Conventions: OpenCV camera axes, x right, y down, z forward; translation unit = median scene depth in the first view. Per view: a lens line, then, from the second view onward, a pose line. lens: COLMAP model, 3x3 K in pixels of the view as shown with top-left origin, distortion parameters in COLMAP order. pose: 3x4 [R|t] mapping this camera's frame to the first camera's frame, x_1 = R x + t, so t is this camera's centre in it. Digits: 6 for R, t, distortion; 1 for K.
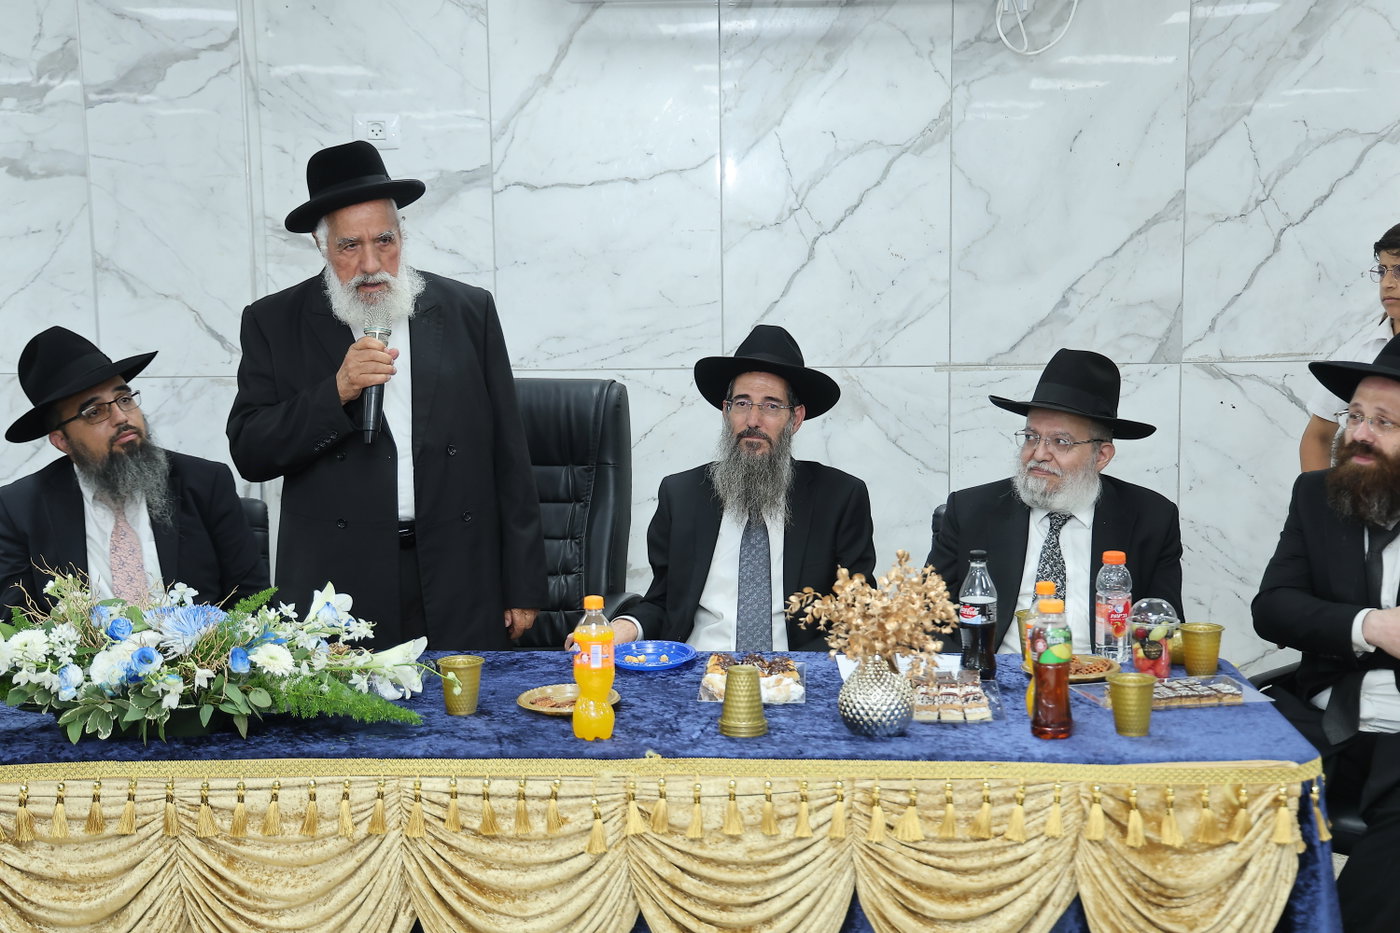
lens RADIAL K [[2021.3, 0, 699.5], [0, 2021.3, 456.9], [0, 0, 1]] dist [0.176919, 0.000000]
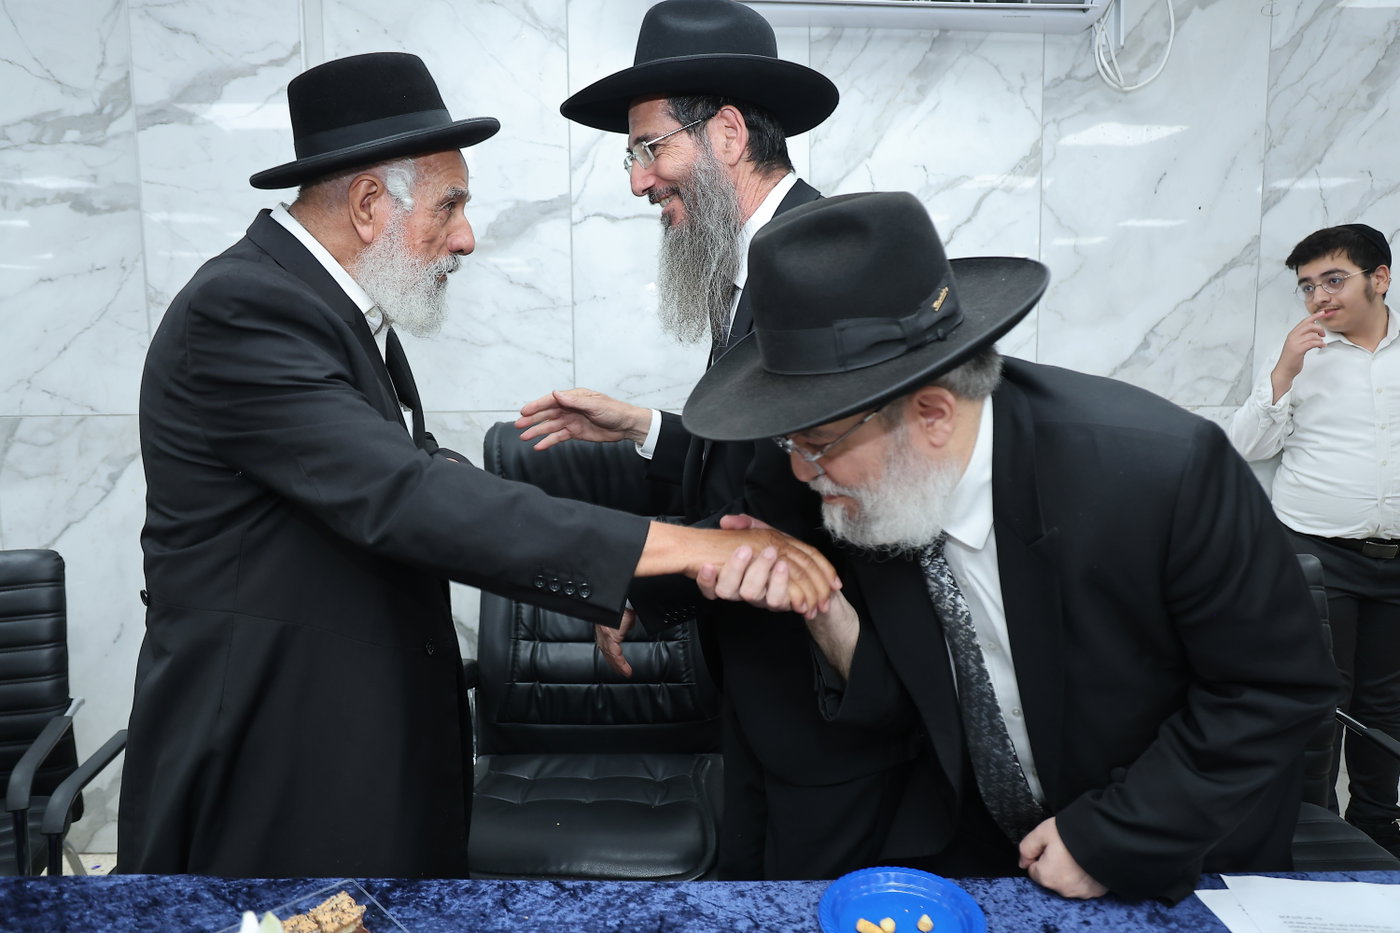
lens RADIAL K [[975.6, 0, 702.6], [0, 975.6, 459.5], [0, 0, 1]] dist [-0.087150, 0.063370]
pose [[0.998144, -0.002254, 0.060853, -0.068829], [0.001727, 0.999961, 0.008717, -0.023746], [-0.060870, -0.008596, 0.998109, 0.546947]]
